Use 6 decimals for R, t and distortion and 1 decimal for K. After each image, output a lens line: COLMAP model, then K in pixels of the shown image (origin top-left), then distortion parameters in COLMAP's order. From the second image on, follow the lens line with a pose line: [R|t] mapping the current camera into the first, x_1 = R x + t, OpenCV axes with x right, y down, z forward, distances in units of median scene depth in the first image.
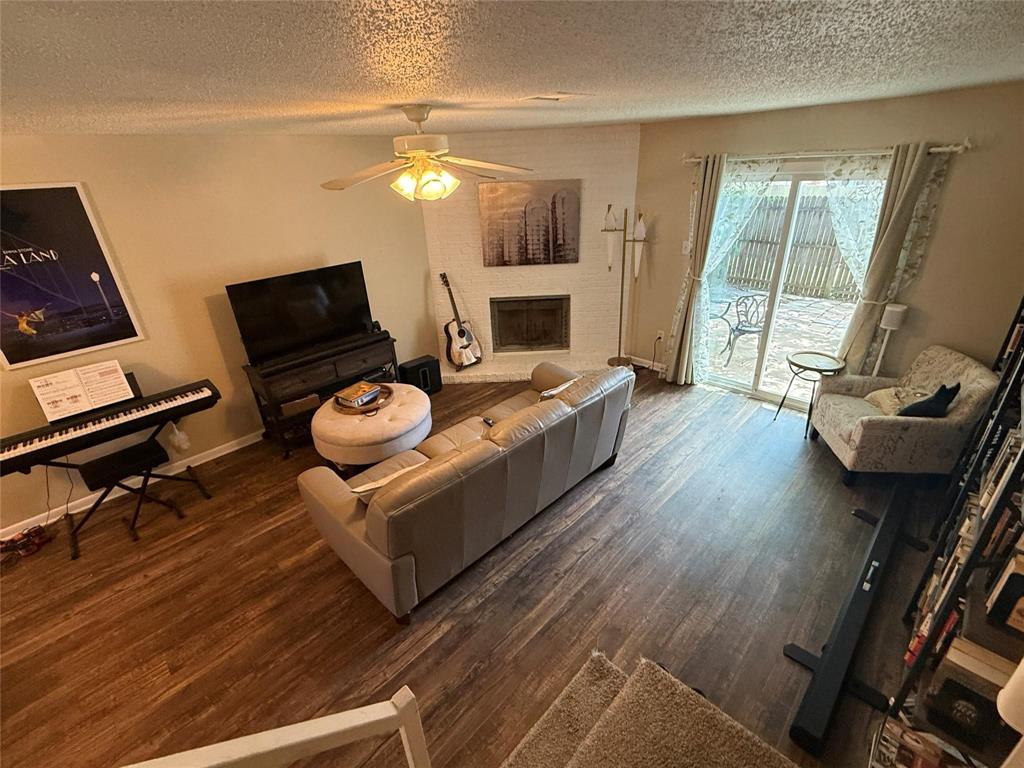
lens RADIAL K [[461.9, 0, 513.0], [0, 461.9, 382.7], [0, 0, 1]] dist [-0.000672, 0.000032]
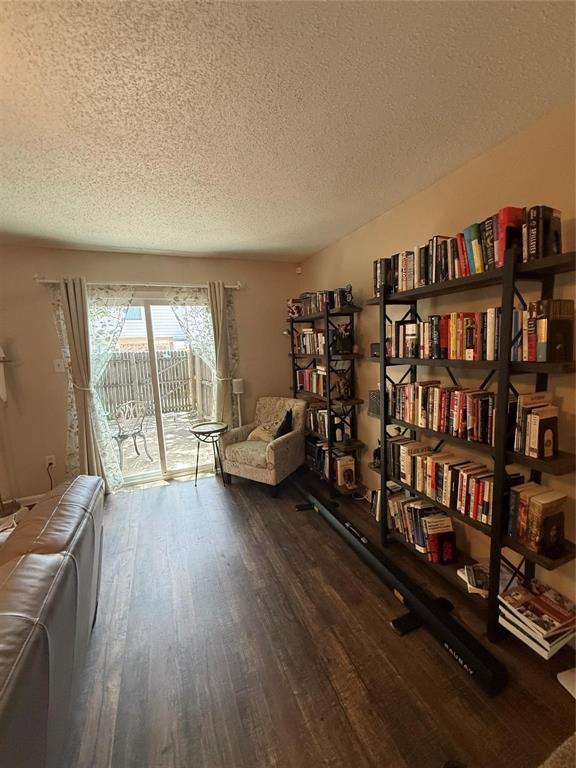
lens RADIAL K [[312.3, 0, 287.2], [0, 312.3, 383.1], [0, 0, 1]] dist [-0.000838, -0.000066]
pose [[0.391296, -0.087780, 0.916069, -0.080883], [0.415316, 0.905148, -0.090667, 0.014202], [-0.821219, 0.415936, 0.390637, 0.482566]]
